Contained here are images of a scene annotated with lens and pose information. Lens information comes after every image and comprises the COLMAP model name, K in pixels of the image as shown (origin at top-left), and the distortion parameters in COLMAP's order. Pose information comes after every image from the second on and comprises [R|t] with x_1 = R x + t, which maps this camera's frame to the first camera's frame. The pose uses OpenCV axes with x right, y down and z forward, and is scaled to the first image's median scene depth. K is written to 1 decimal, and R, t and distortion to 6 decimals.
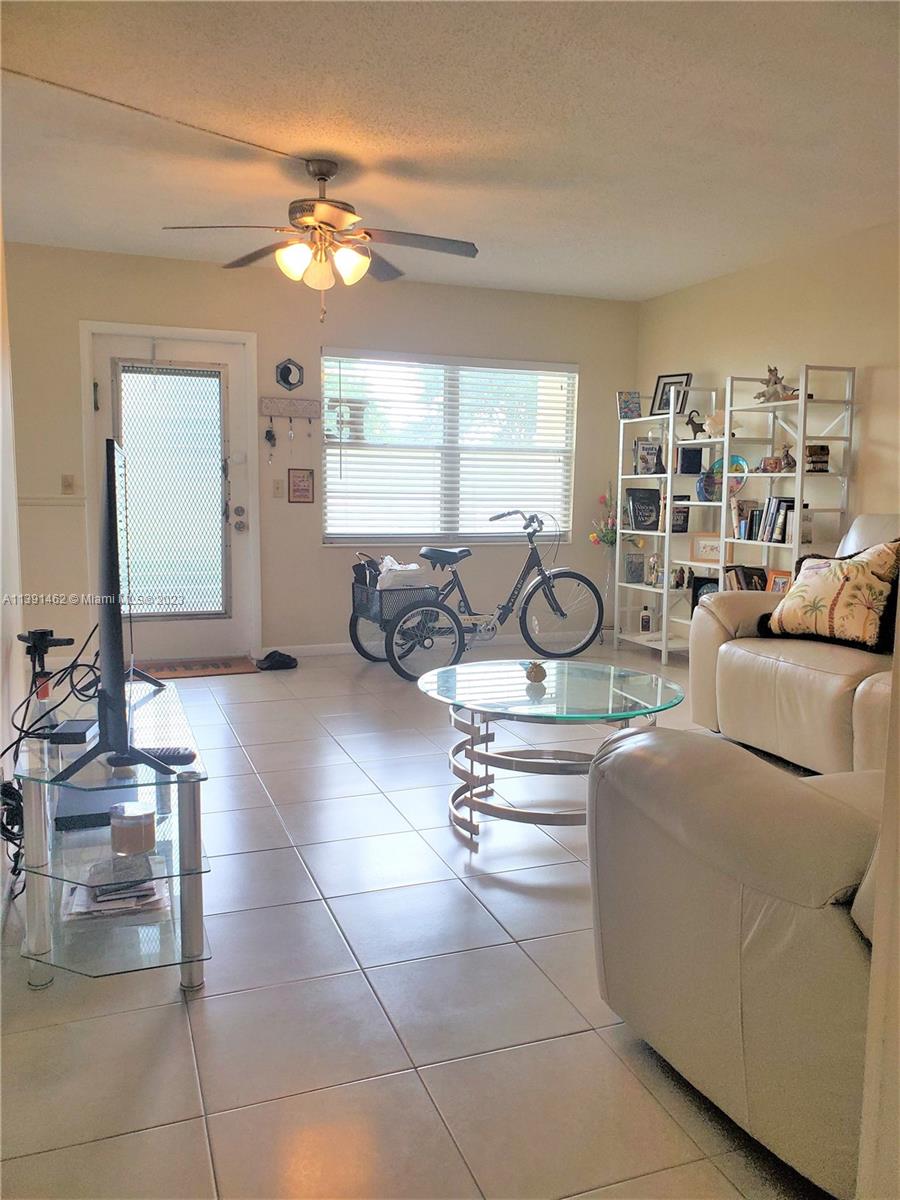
lens RADIAL K [[927.4, 0, 452.3], [0, 927.4, 598.9], [0, 0, 1]] dist [0.000706, -0.002385]
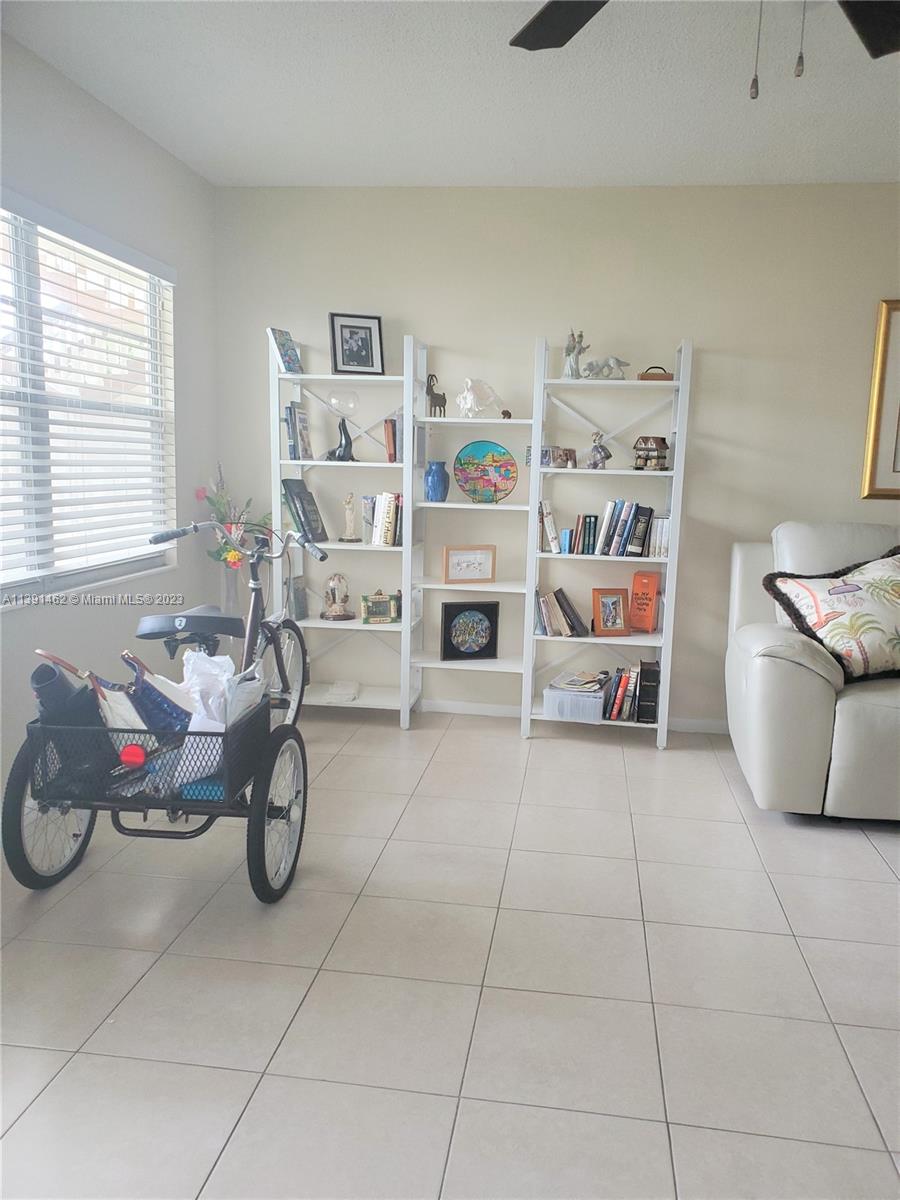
lens RADIAL K [[927.4, 0, 452.6], [0, 927.4, 601.3], [0, 0, 1]] dist [0.000706, -0.002385]
pose [[0.471899, -0.124760, 0.872781, -0.381848], [0.081385, 0.991875, 0.097780, -0.100335], [-0.877888, 0.024889, 0.478219, 0.667486]]
